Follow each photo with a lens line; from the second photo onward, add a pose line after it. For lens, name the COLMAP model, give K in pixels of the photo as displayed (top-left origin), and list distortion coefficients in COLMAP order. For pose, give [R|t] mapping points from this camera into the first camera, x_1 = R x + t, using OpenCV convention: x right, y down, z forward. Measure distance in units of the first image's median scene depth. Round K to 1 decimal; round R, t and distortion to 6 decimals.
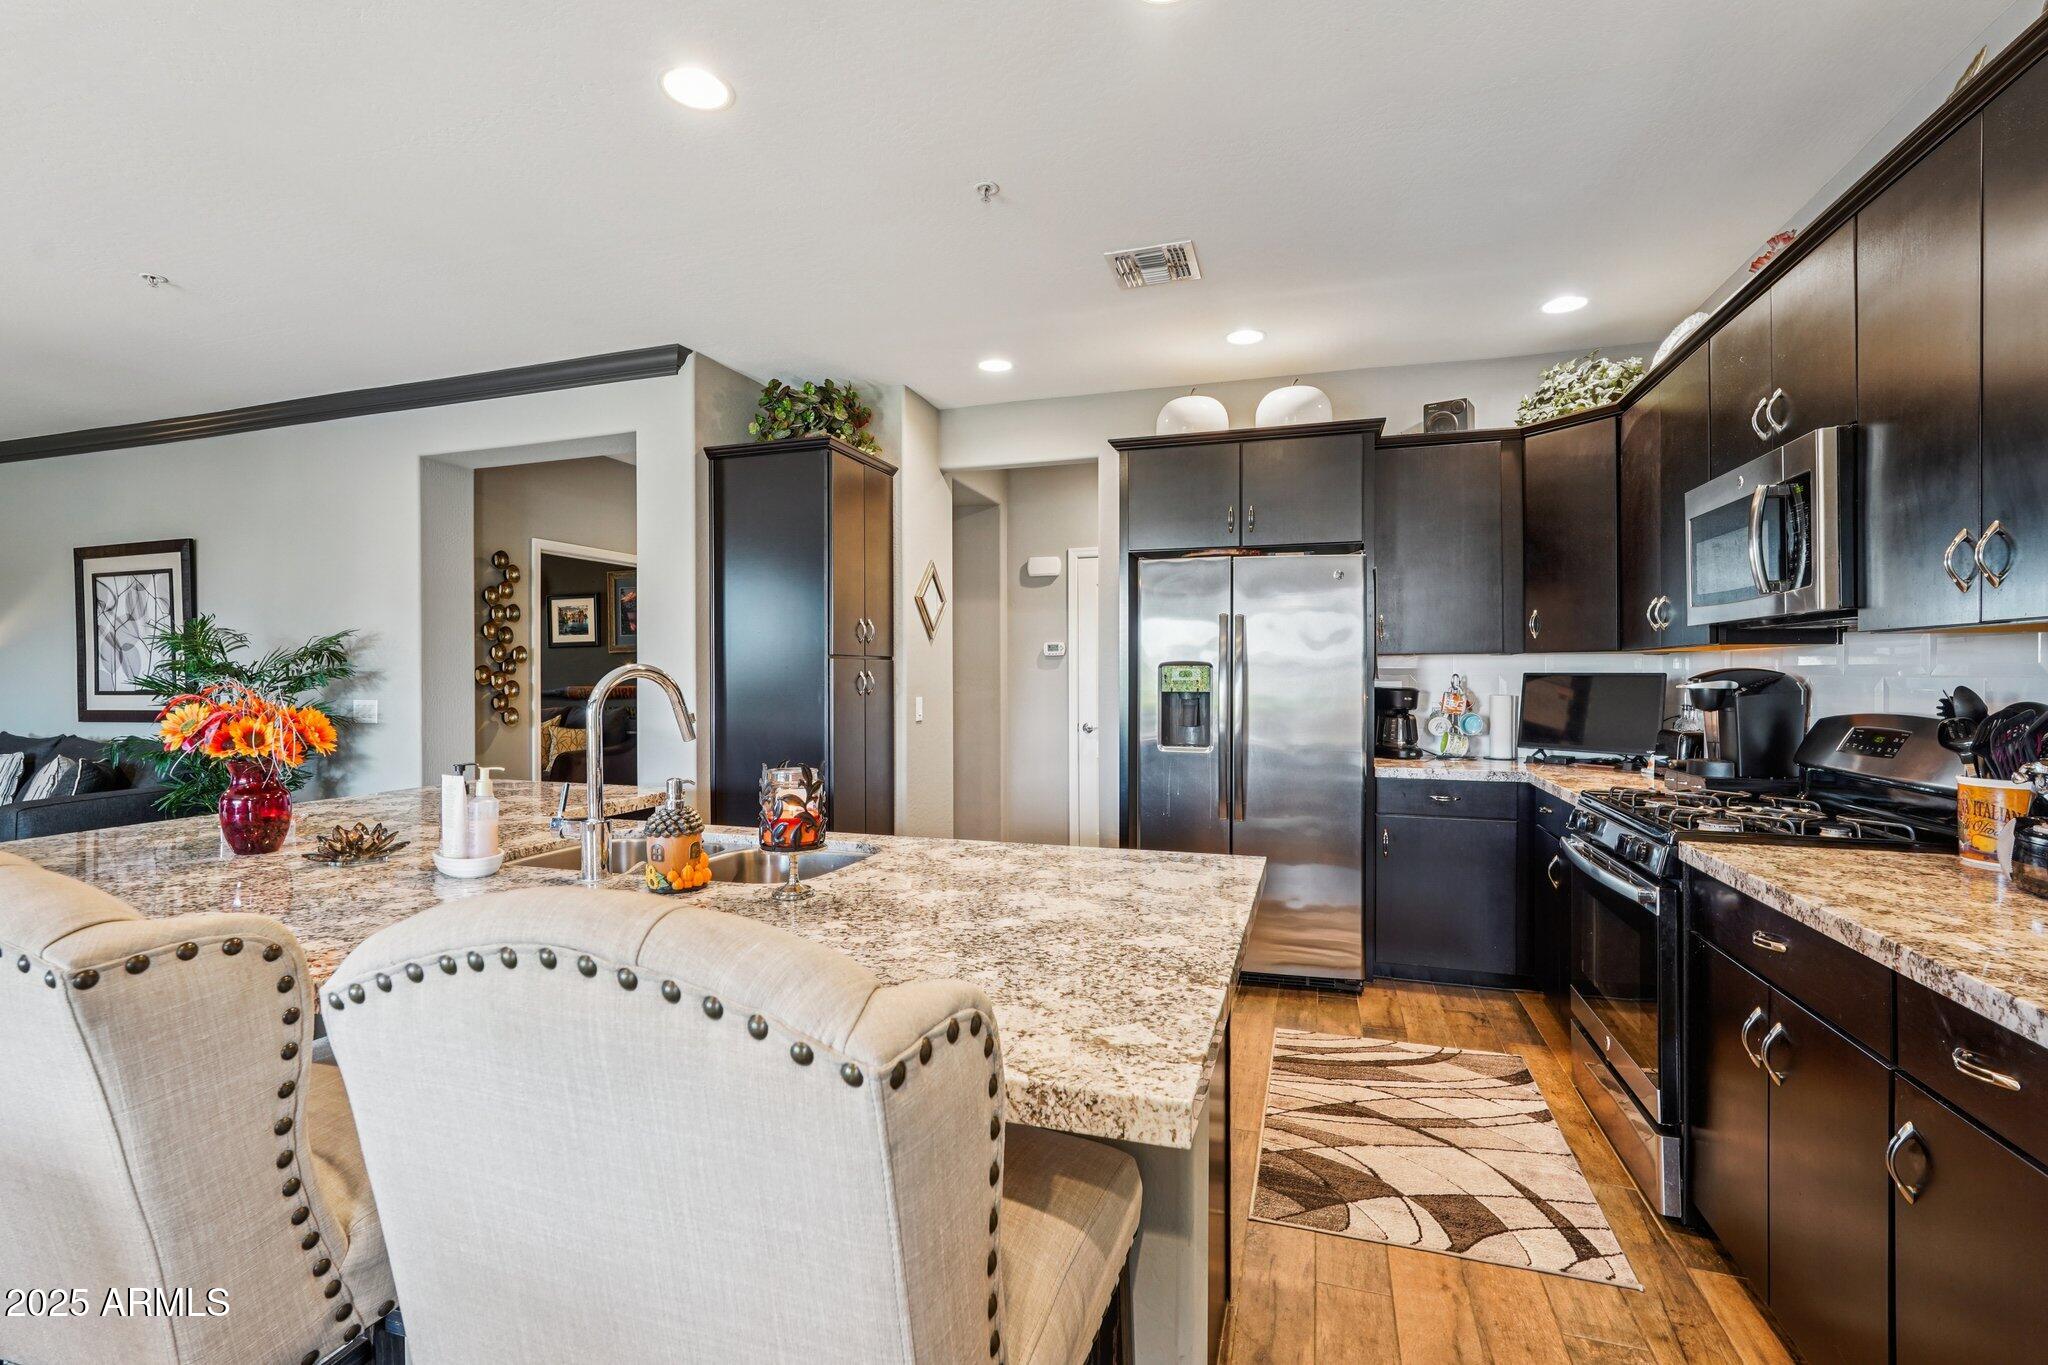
lens RADIAL K [[925.6, 0, 1024.0], [0, 925.6, 682.5], [0, 0, 1]] dist [-0.001360, -0.000034]
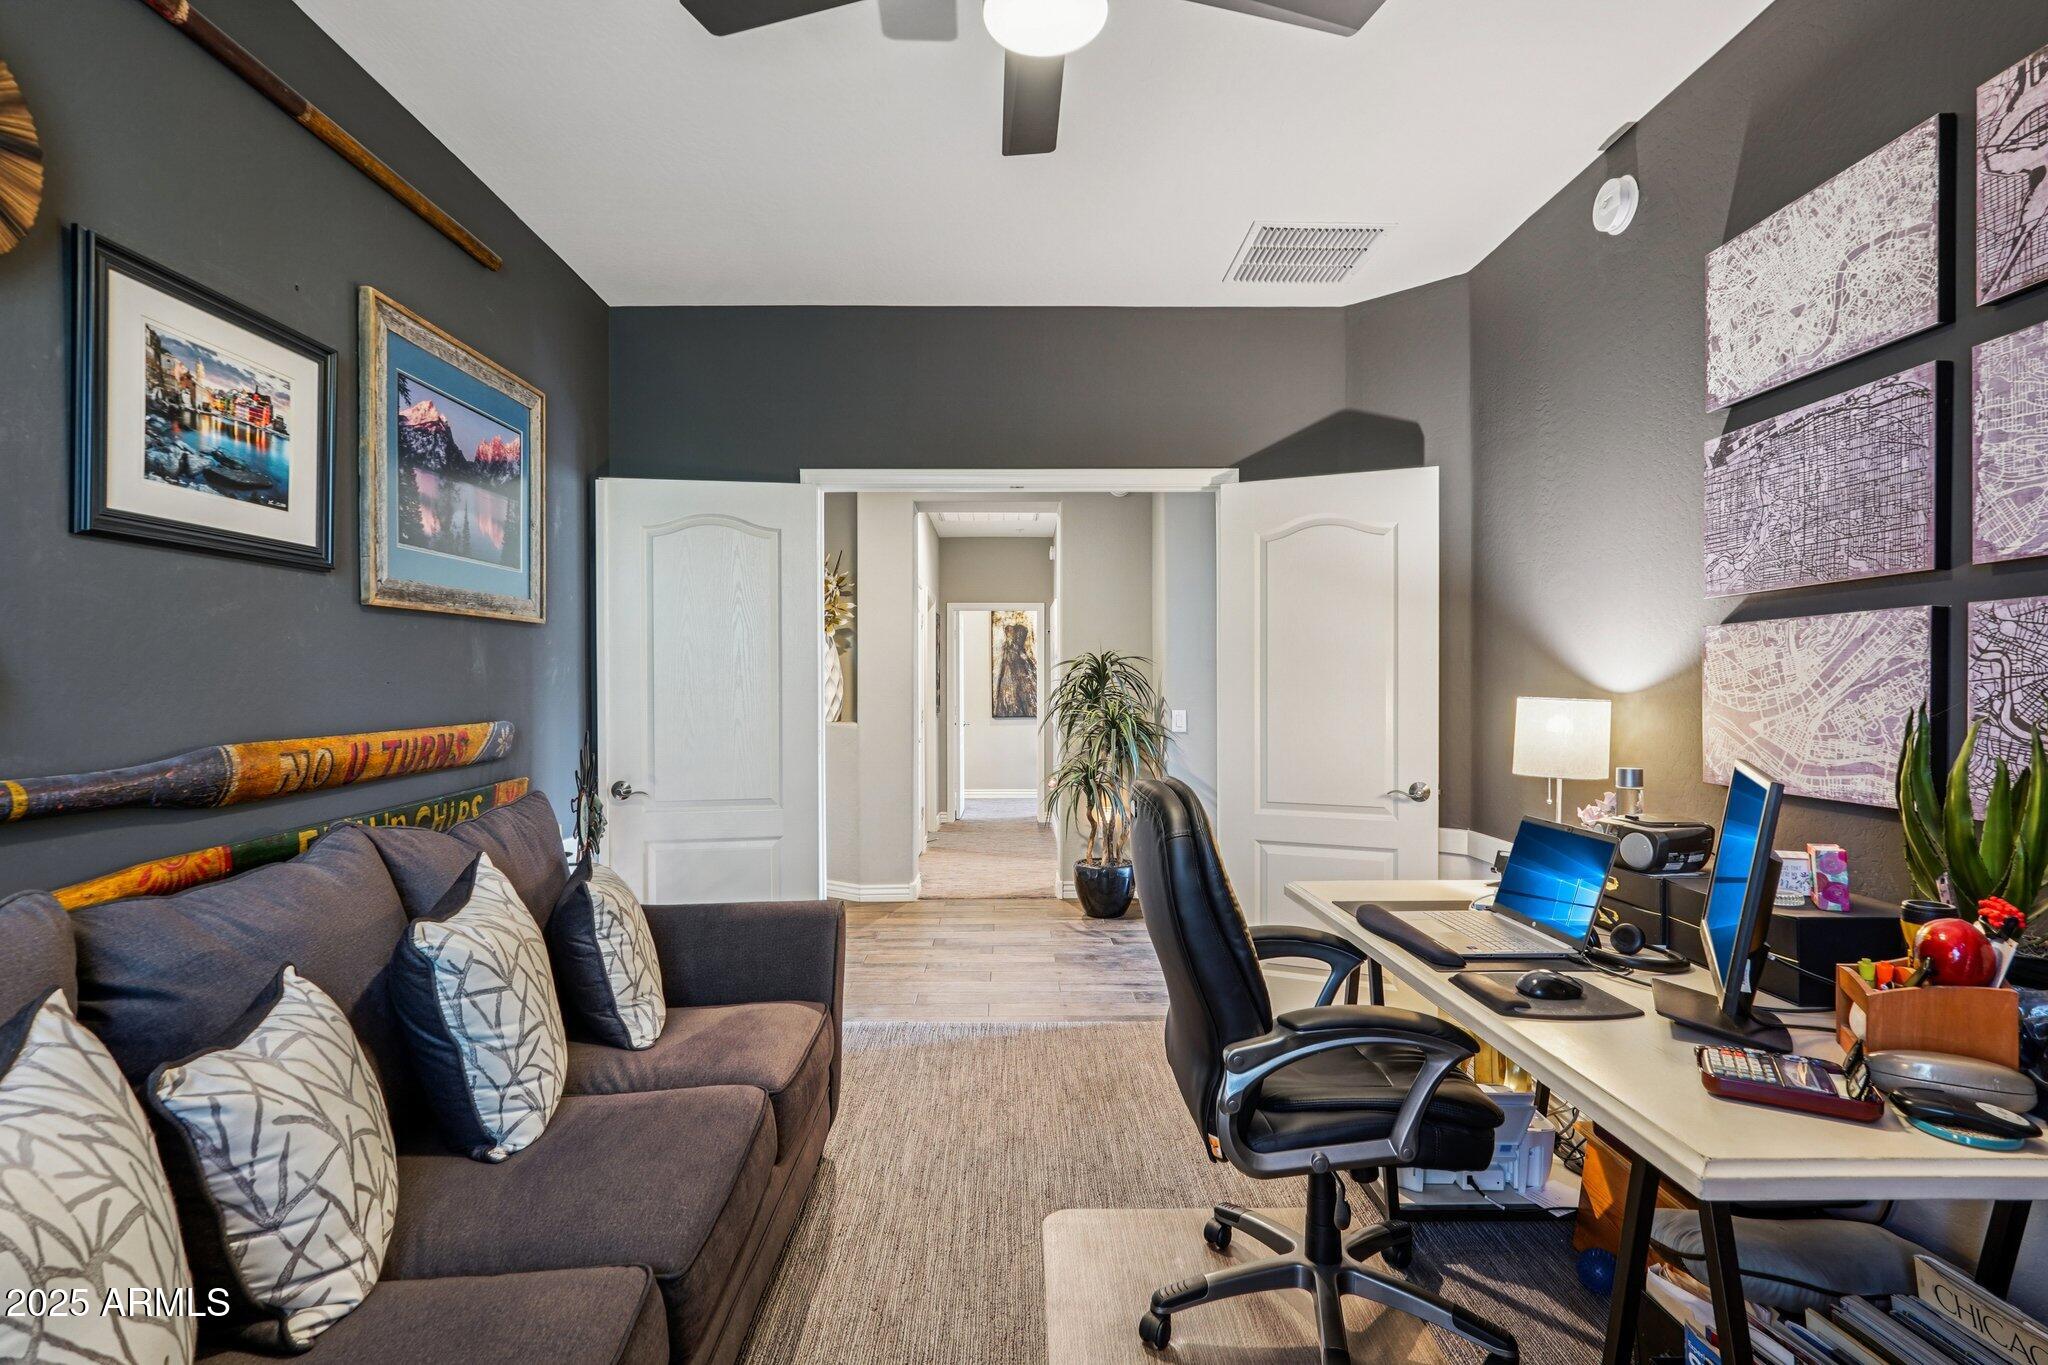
lens RADIAL K [[989.3, 0, 1024.0], [0, 989.3, 682.5], [0, 0, 1]] dist [0.000024, 0.000012]
pose [[-0.319475, 0.004024, 0.947586, -0.632496], [0.010671, 0.999943, -0.000648, -0.006208], [-0.947534, 0.009905, -0.319500, 0.754309]]
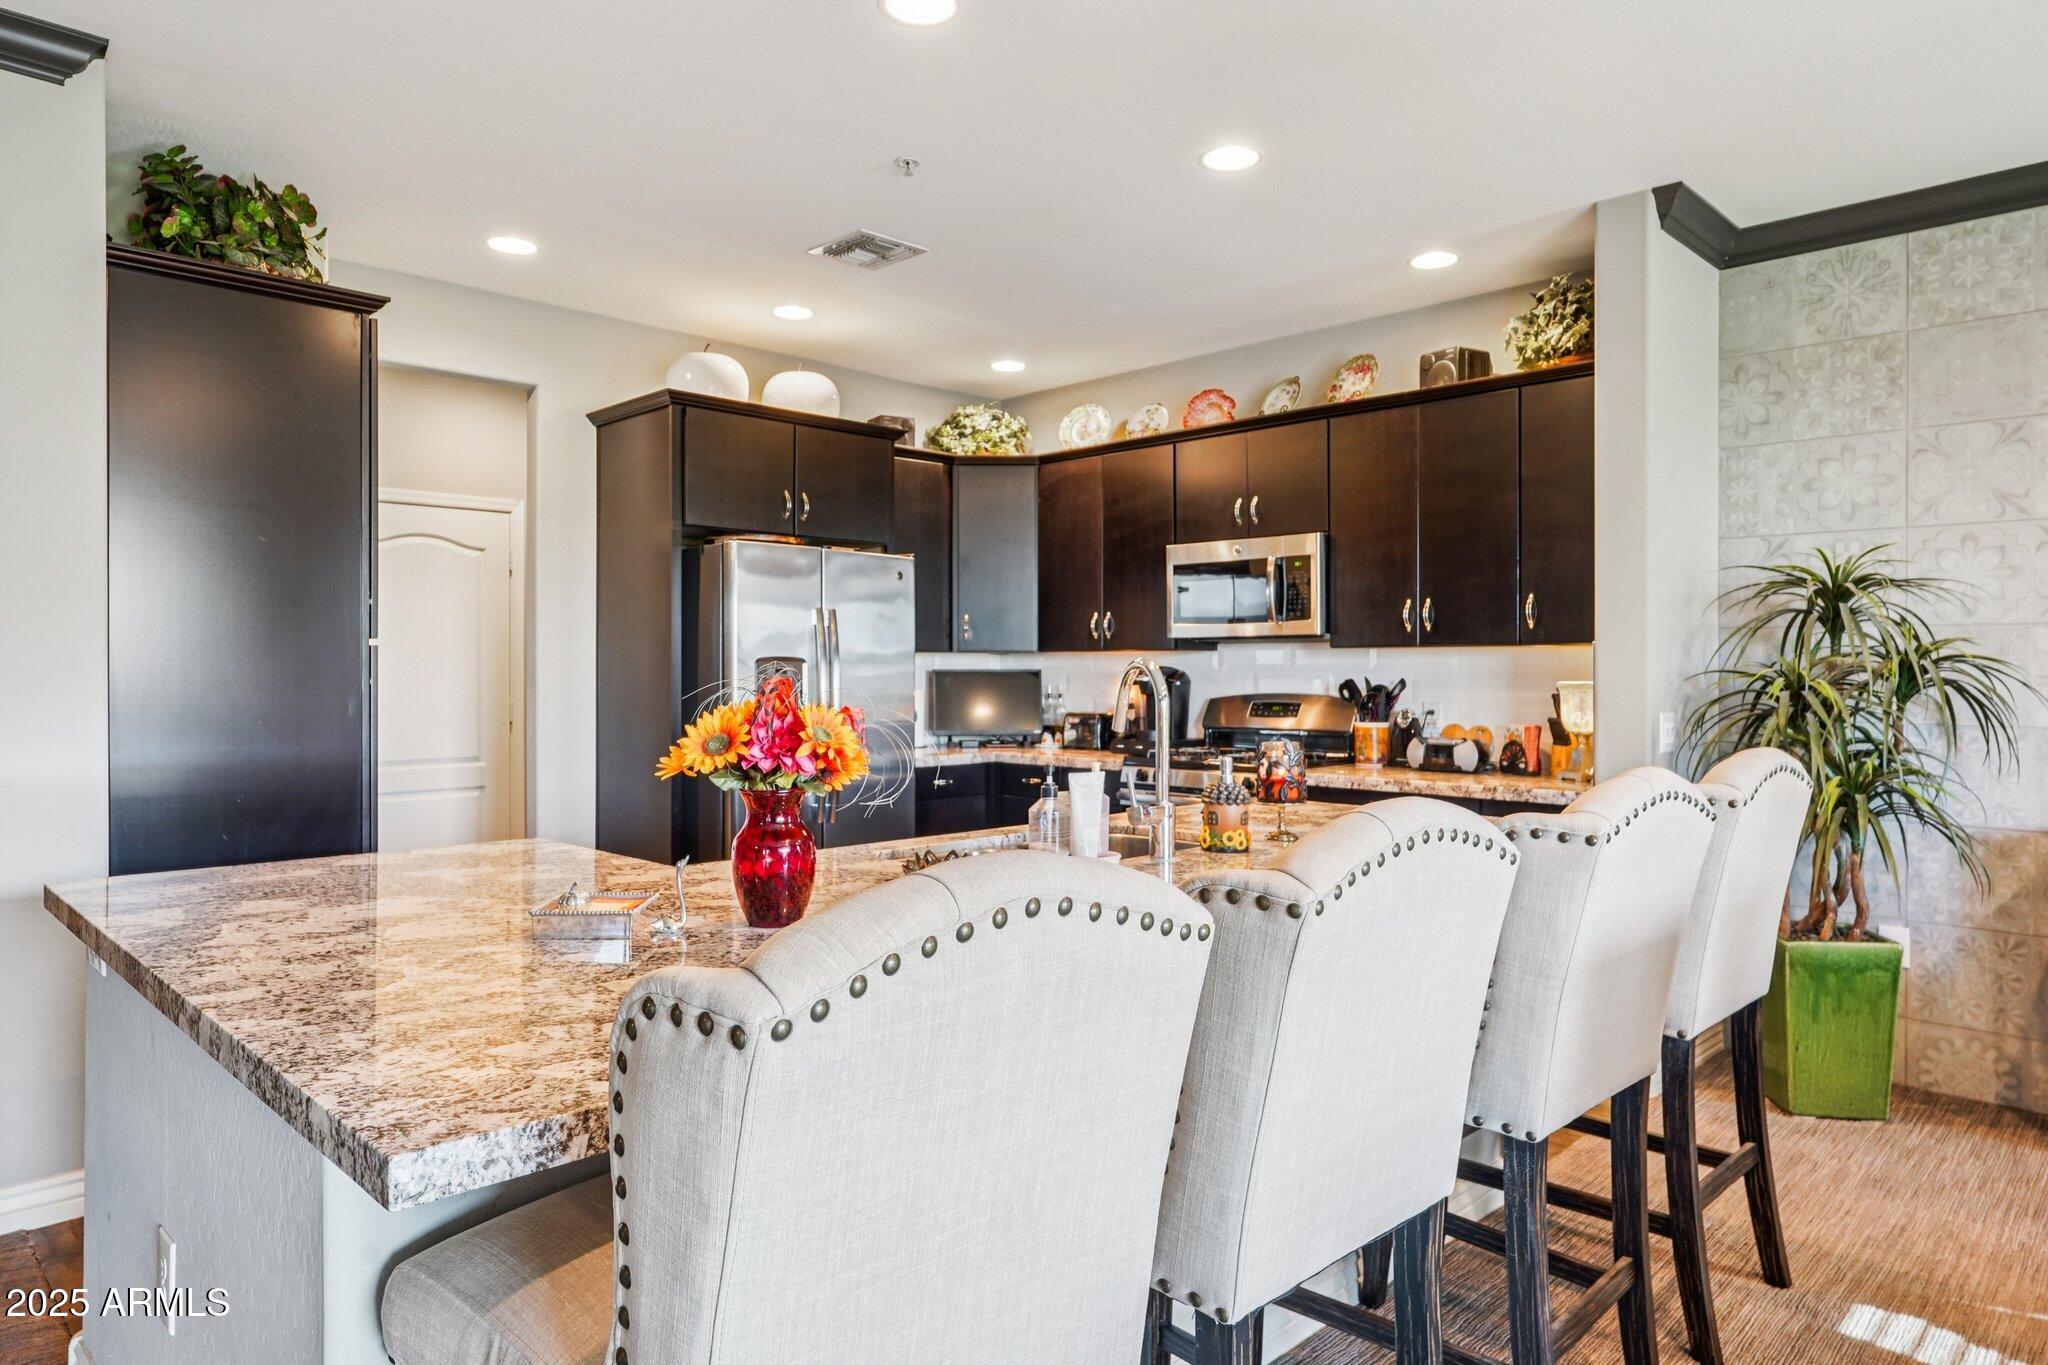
lens RADIAL K [[1248.1, 0, 1024.0], [0, 1248.1, 682.5], [0, 0, 1]] dist [-0.001530, -0.000051]
pose [[0.454877, -0.005333, 0.890538, -1.549100], [0.012157, 0.999926, -0.000221, 0.011289], [-0.890471, 0.010927, 0.454908, 0.433089]]
